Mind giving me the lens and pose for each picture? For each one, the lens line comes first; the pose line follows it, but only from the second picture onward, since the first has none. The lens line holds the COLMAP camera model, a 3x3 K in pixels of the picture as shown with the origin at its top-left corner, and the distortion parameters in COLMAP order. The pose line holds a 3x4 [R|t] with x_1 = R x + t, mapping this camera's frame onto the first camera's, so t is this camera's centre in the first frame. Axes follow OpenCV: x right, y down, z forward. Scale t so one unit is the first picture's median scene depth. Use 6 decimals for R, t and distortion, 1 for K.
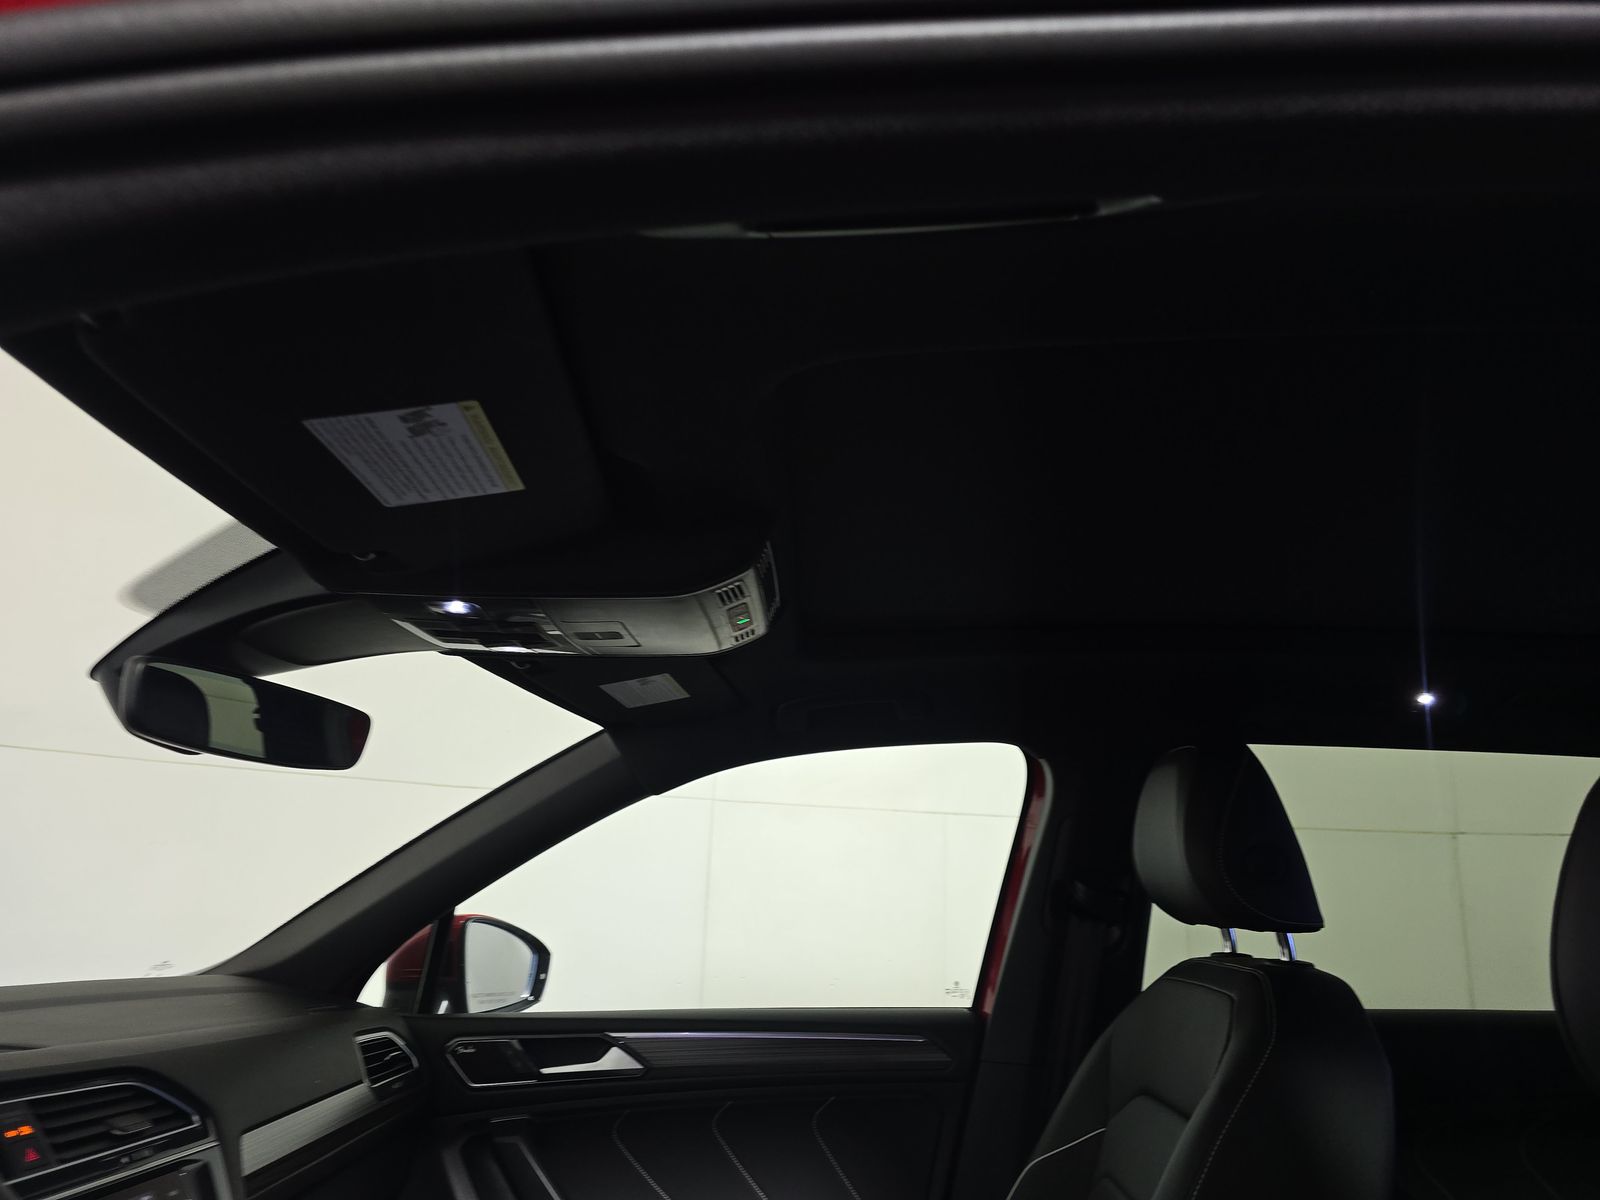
lens RADIAL K [[1074.9, 0, 800.0], [0, 1074.9, 600.0], [0, 0, 1]] dist [0.014609, -0.006142]
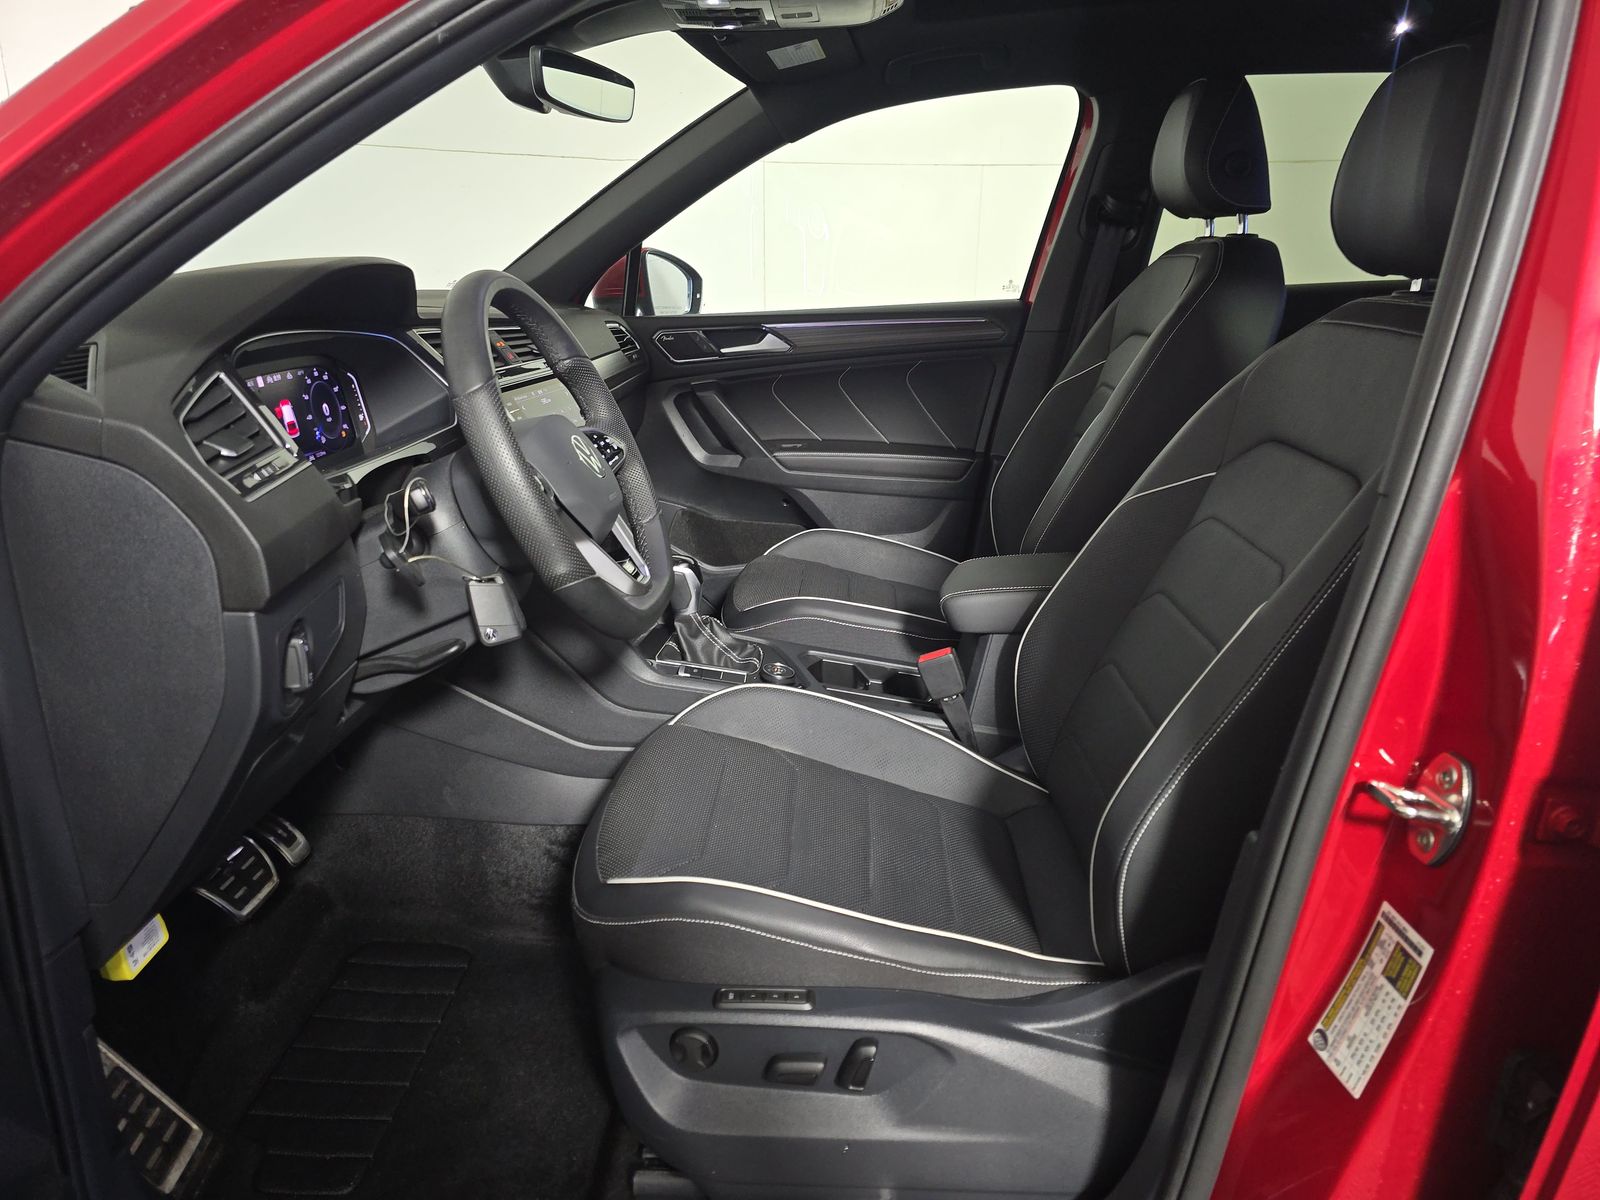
lens RADIAL K [[1054.9, 0, 800.0], [0, 1054.9, 600.0], [0, 0, 1]] dist [0.073495, -0.057489]
pose [[0.998927, -0.024970, -0.039012, -0.089419], [0.042103, 0.840587, 0.540037, -0.053472], [0.019309, -0.541100, 0.840736, -0.409392]]
